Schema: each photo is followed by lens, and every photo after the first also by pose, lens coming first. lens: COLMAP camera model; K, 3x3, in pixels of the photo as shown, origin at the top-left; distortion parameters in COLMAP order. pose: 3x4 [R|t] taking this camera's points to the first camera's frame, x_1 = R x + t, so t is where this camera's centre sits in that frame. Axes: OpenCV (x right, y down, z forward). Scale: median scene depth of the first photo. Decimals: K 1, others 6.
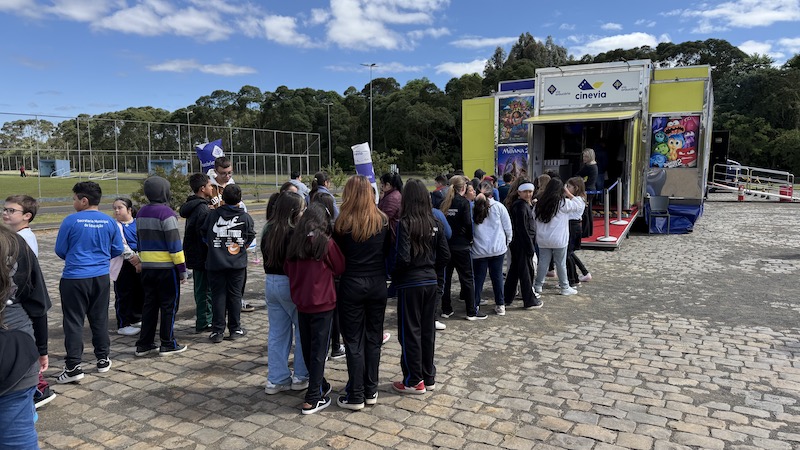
lens RADIAL K [[563.5, 0, 401.4], [0, 563.5, 232.0], [0, 0, 1]] dist [0.085708, -0.109827]
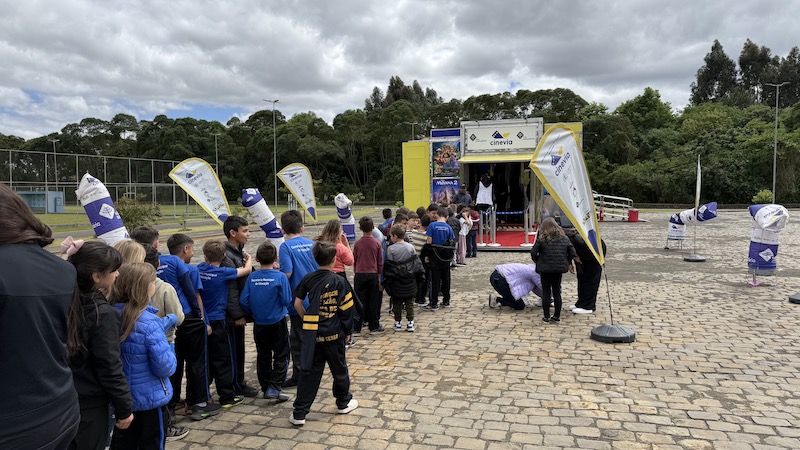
lens RADIAL K [[562.0, 0, 404.7], [0, 562.0, 225.4], [0, 0, 1]] dist [0.099344, -0.128650]
pose [[0.973045, -0.018533, 0.229869, -0.150325], [0.033058, 0.997681, -0.059499, 0.021862], [-0.228233, 0.065494, 0.971401, -0.175765]]
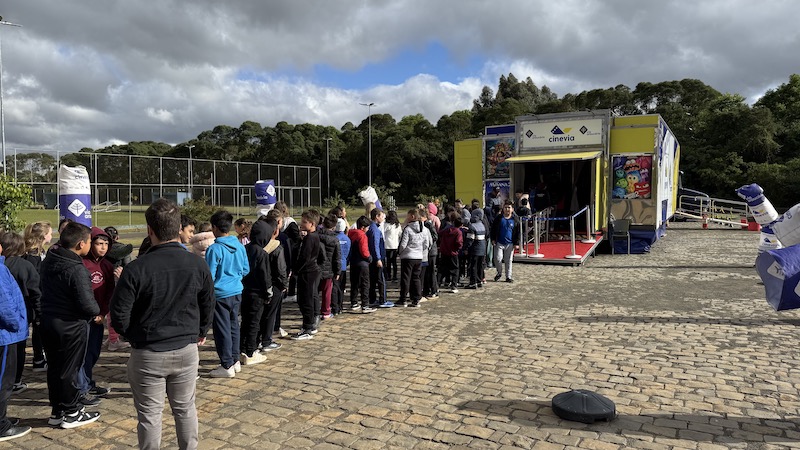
lens RADIAL K [[562.0, 0, 404.7], [0, 562.0, 225.4], [0, 0, 1]] dist [0.099344, -0.128650]
pose [[0.999863, -0.002898, 0.016316, -0.012111], [0.003984, 0.997749, -0.066943, 0.014466], [-0.016085, 0.066999, 0.997623, -0.121788]]
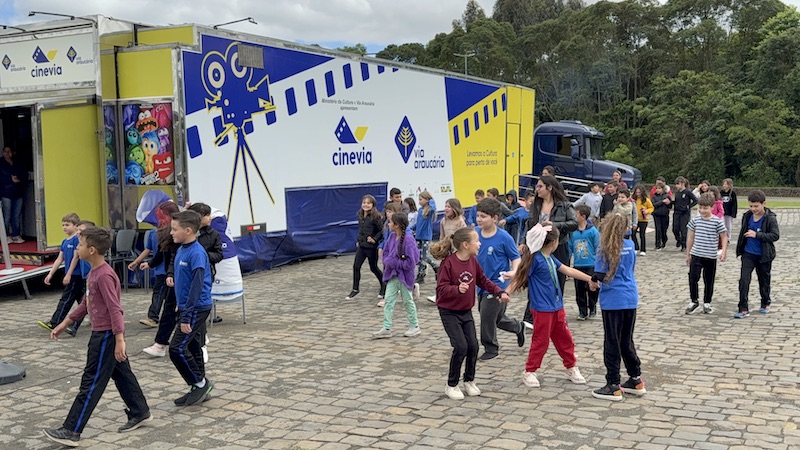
lens RADIAL K [[824.0, 0, 417.8], [0, 824.0, 227.9], [0, 0, 1]] dist [0.235650, -0.564179]
pose [[0.999894, -0.007053, -0.012751, 0.554724], [0.006420, 0.998778, -0.049003, -0.012675], [0.013081, 0.048916, 0.998717, 0.058479]]
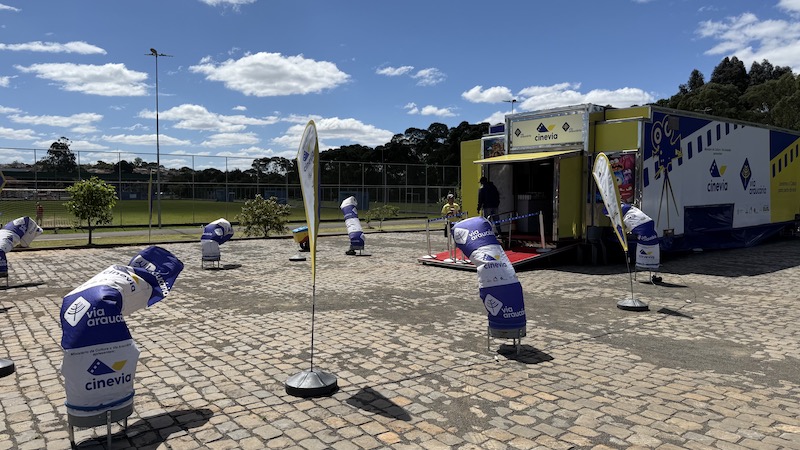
lens RADIAL K [[559.2, 0, 399.6], [0, 559.2, 229.8], [0, 0, 1]] dist [0.109504, -0.158451]
pose [[0.928238, 0.028956, -0.370857, 0.351736], [-0.049053, 0.997788, -0.044872, 0.001530], [0.368738, 0.059843, 0.927605, -0.075847]]
